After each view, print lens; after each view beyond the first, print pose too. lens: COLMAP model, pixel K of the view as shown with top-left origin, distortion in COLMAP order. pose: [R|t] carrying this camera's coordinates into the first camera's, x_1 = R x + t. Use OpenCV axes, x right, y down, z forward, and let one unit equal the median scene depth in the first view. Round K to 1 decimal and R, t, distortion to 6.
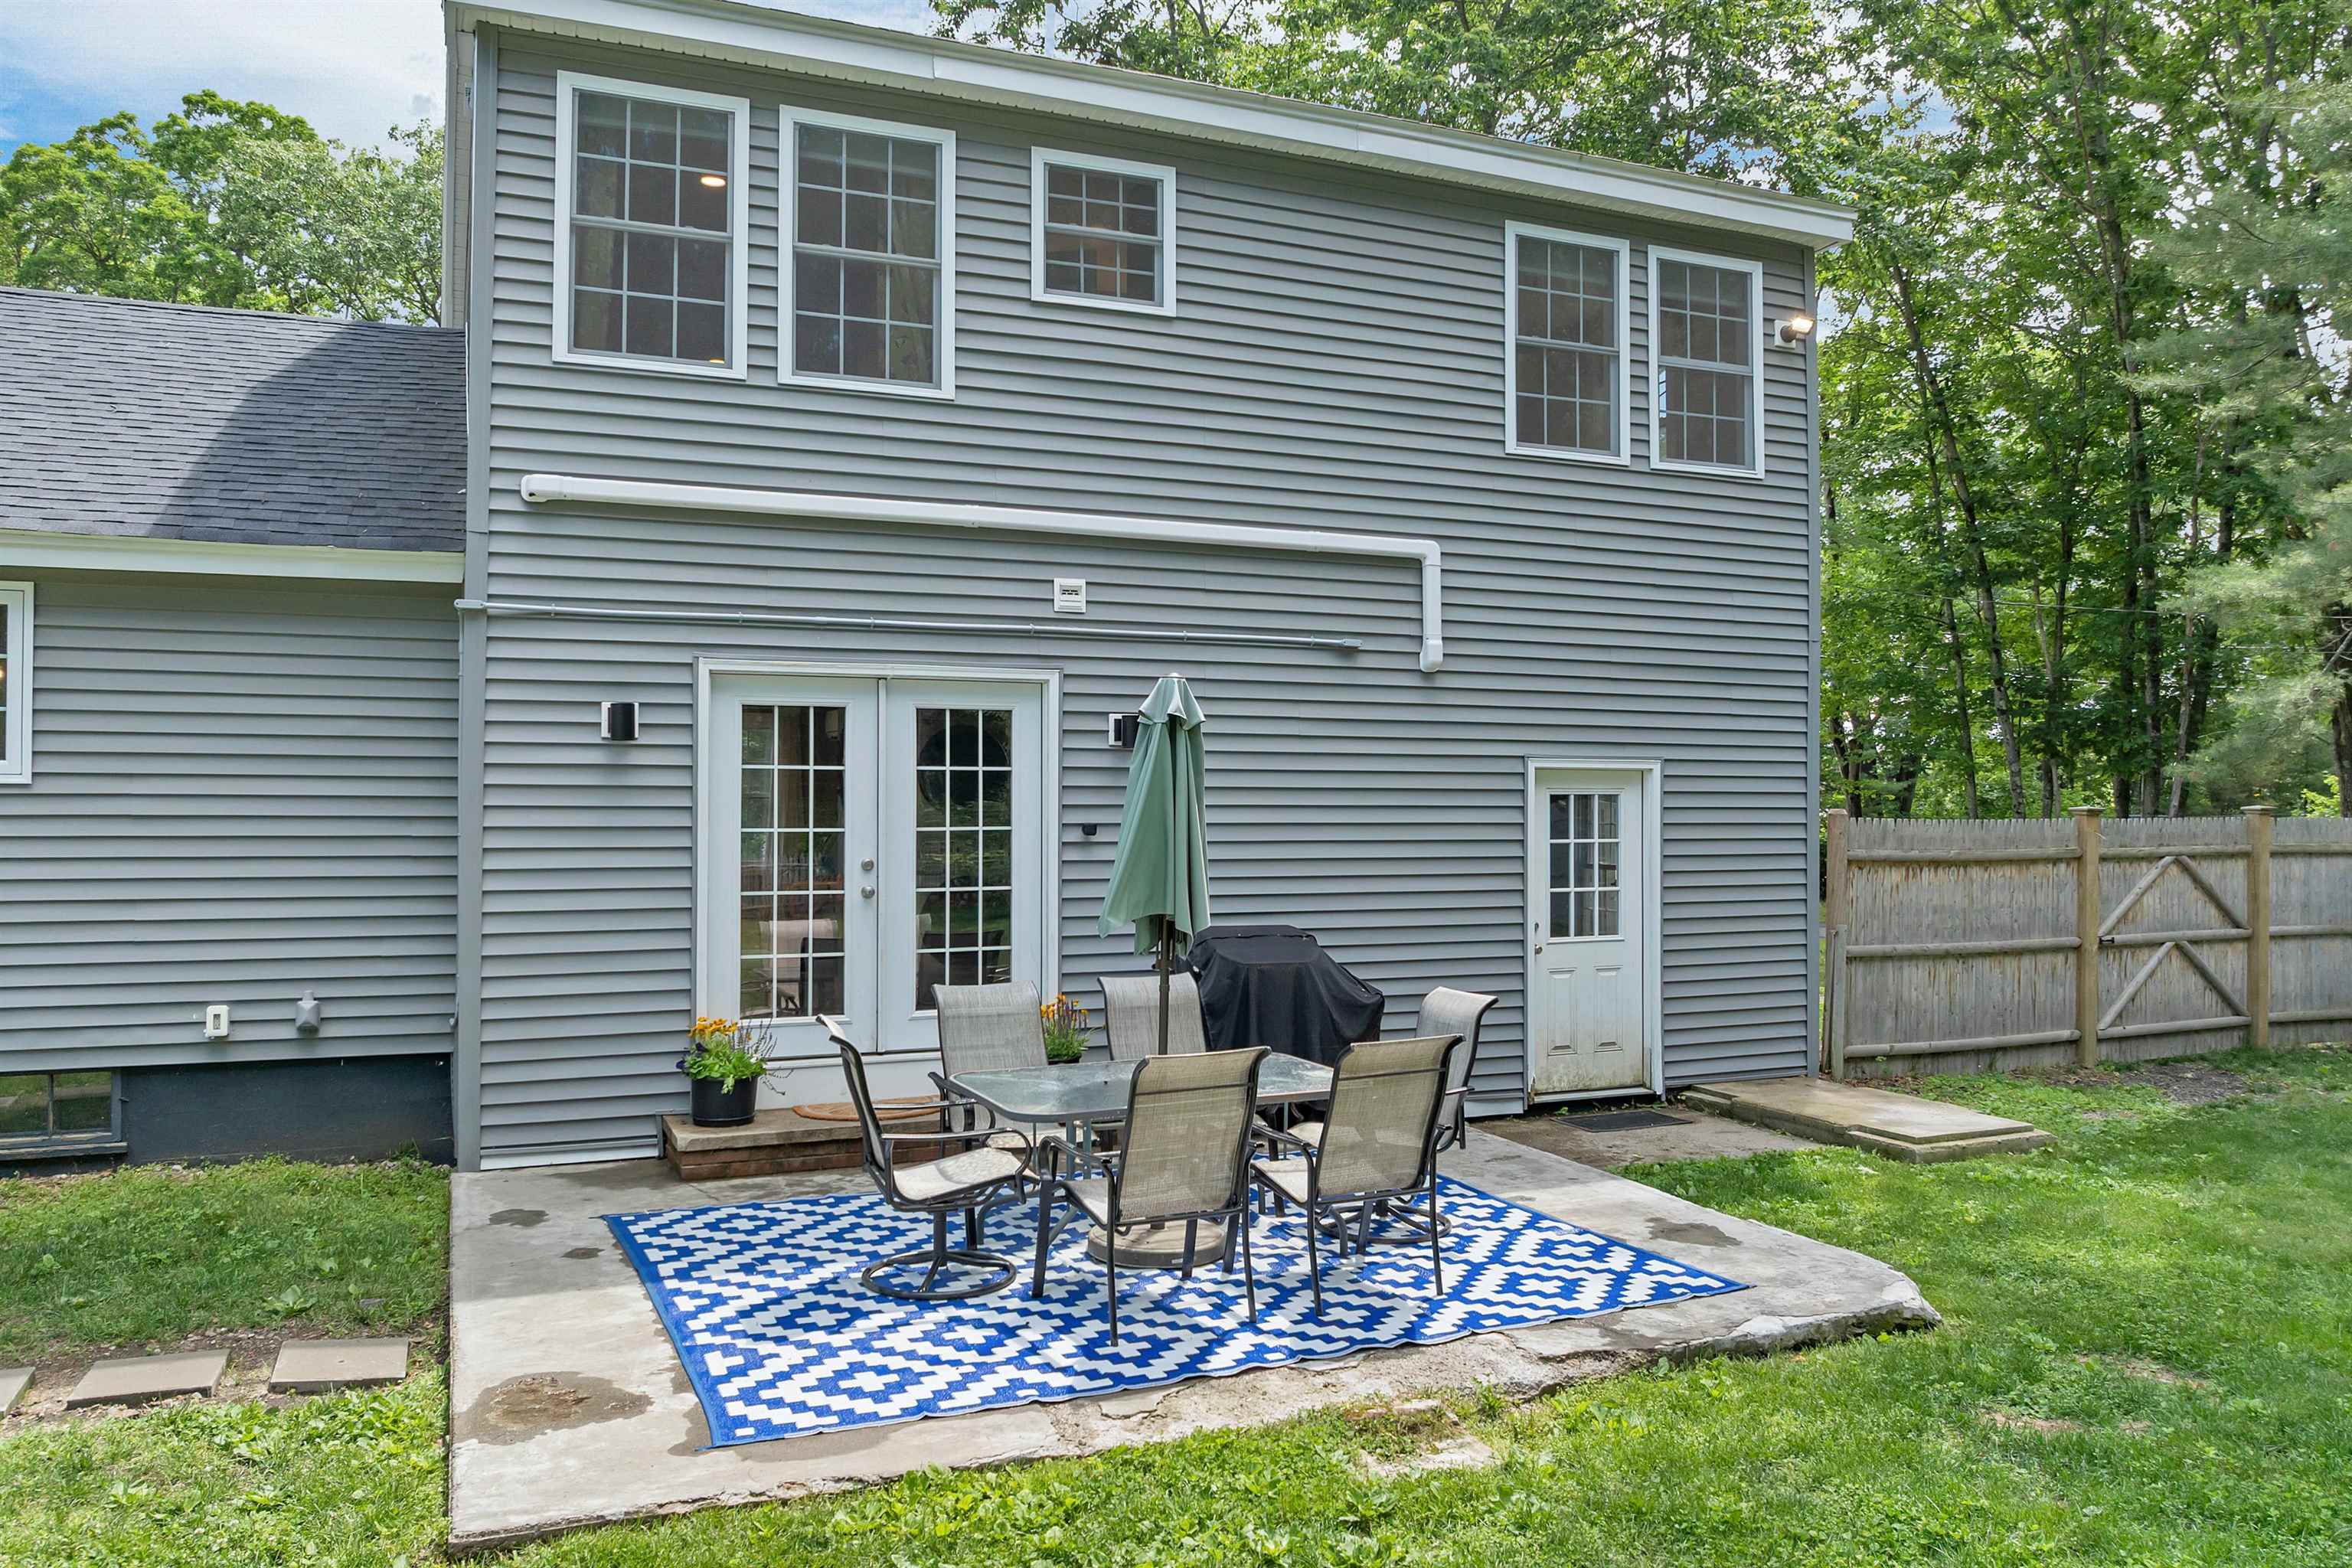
lens RADIAL K [[1706.4, 0, 1176.0], [0, 1706.4, 784.0], [0, 0, 1]] dist [-0.039299, -0.003995]
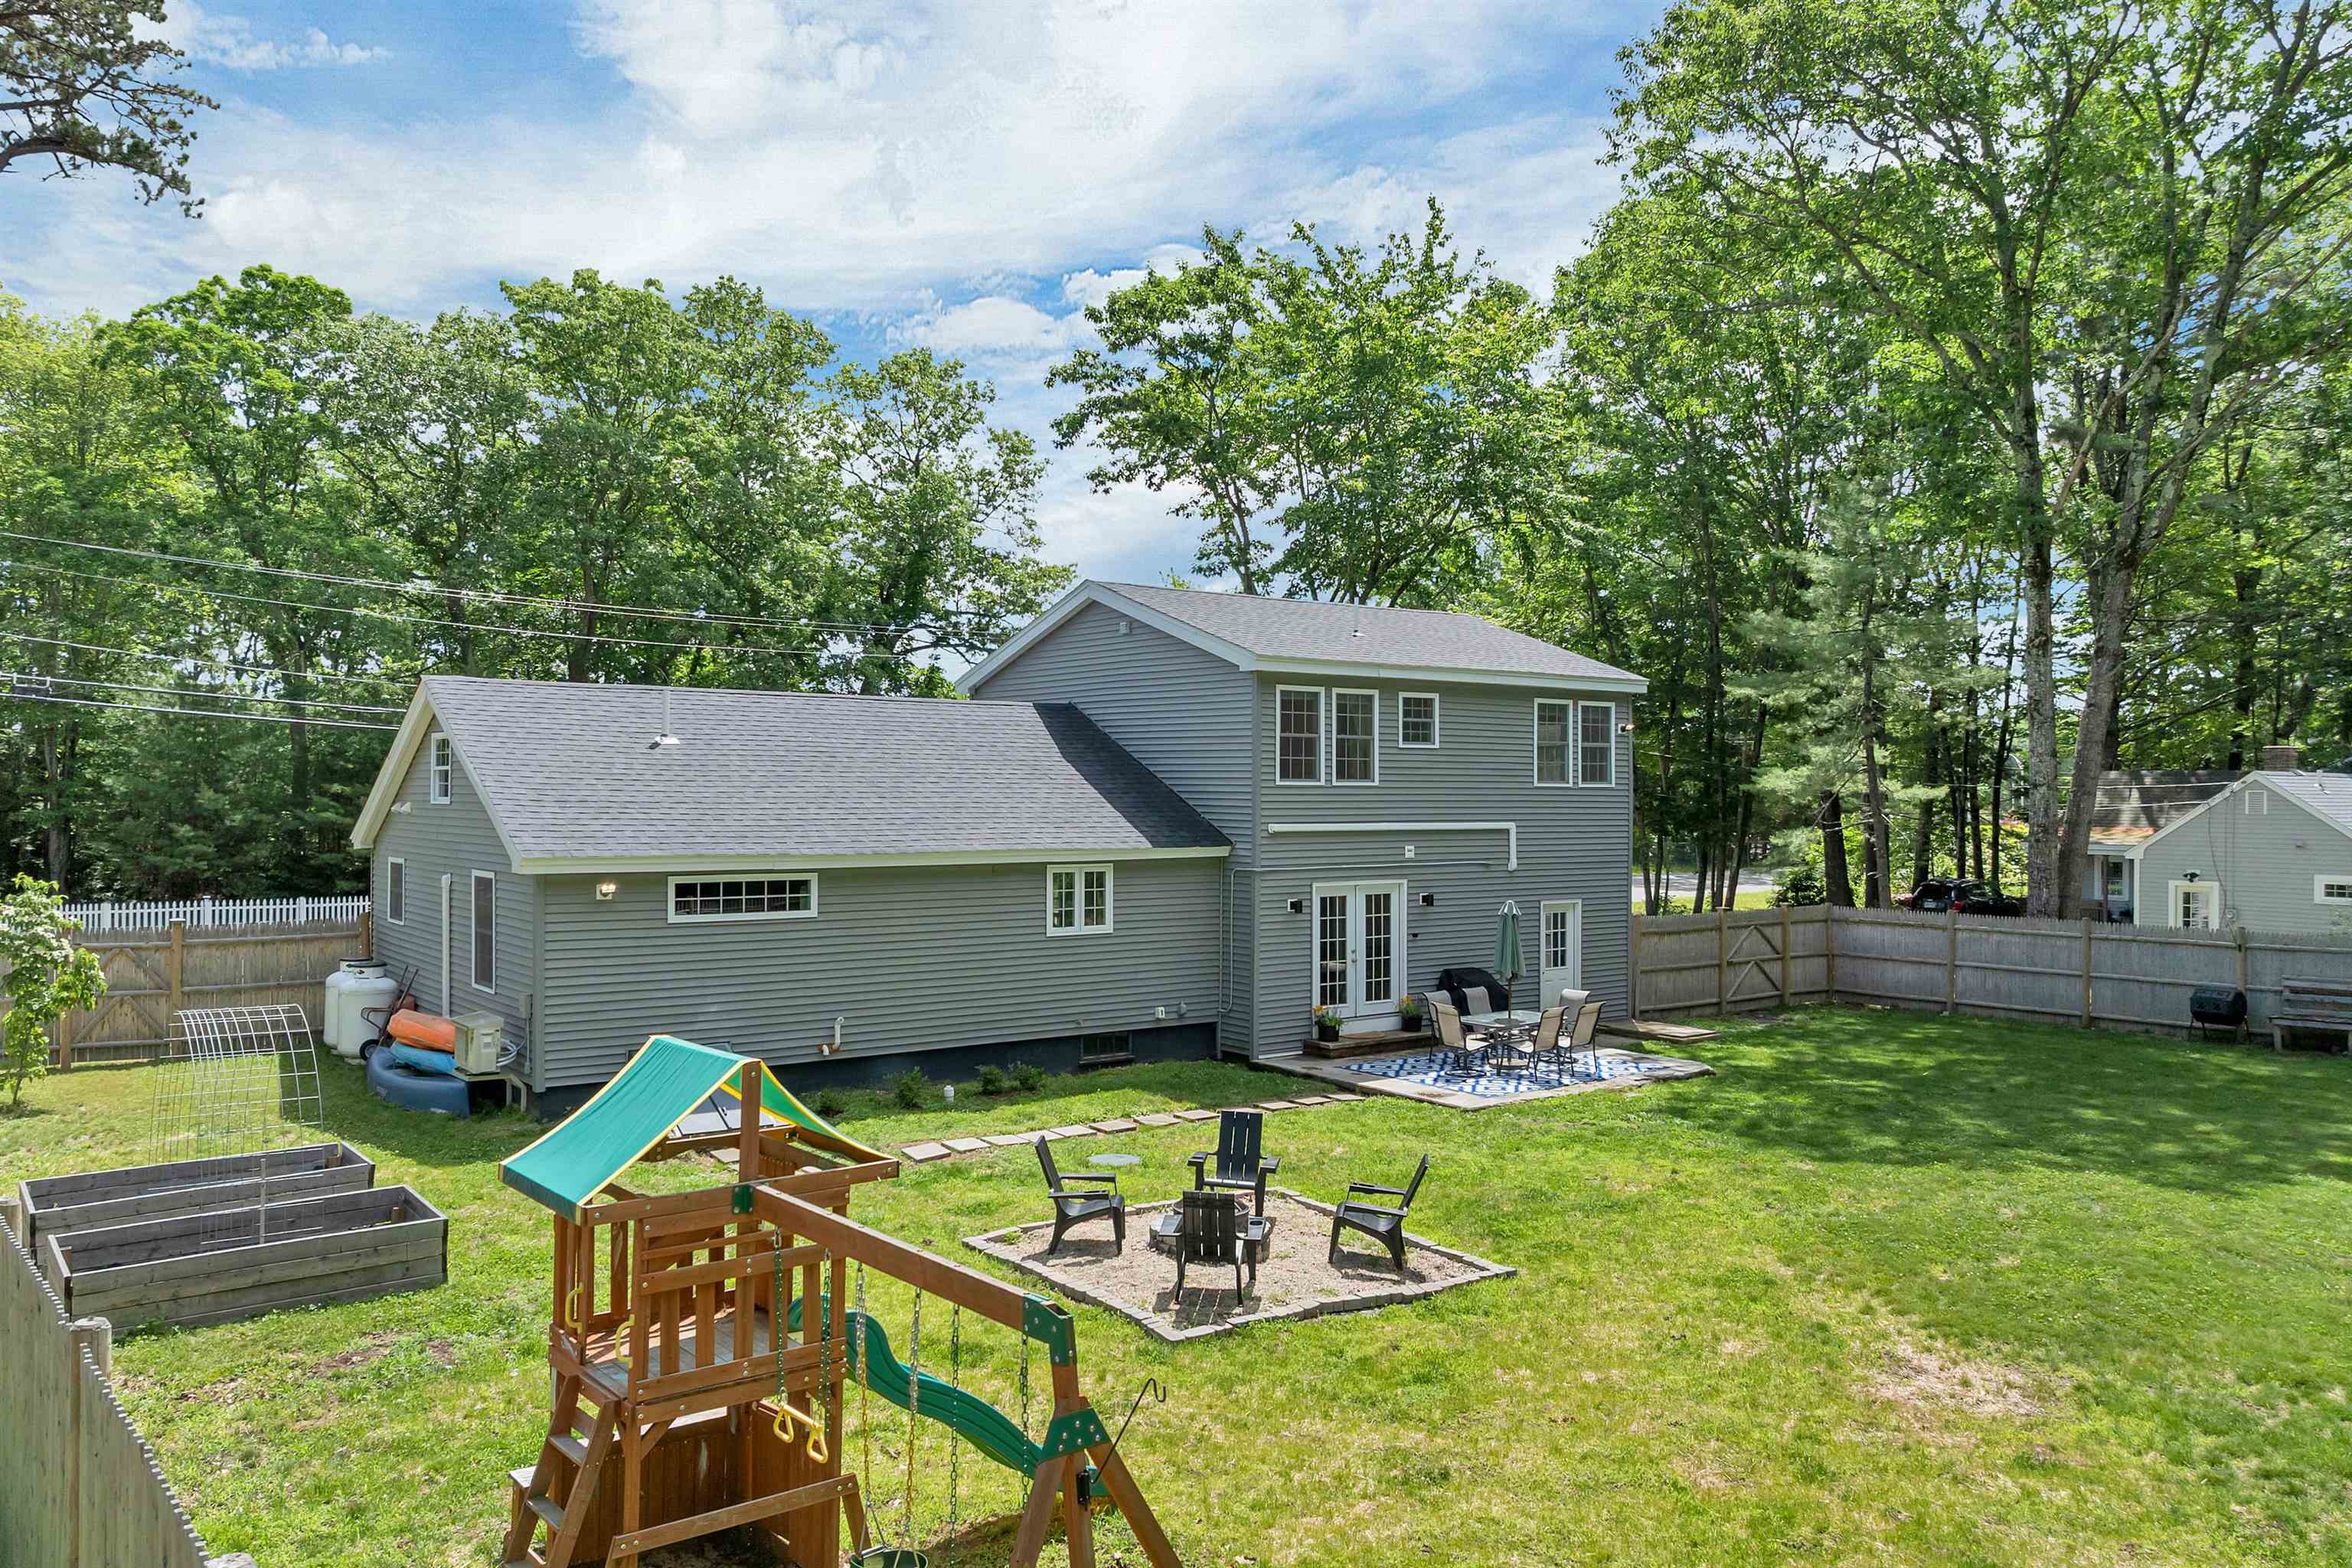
lens RADIAL K [[1706.4, 0, 1176.0], [0, 1706.4, 784.0], [0, 0, 1]] dist [-0.039299, -0.003995]
pose [[0.972271, 0.001460, 0.233853, -1.092742], [-0.001974, 0.999996, 0.001964, -0.227693], [-0.233849, -0.002371, 0.972270, -1.637419]]
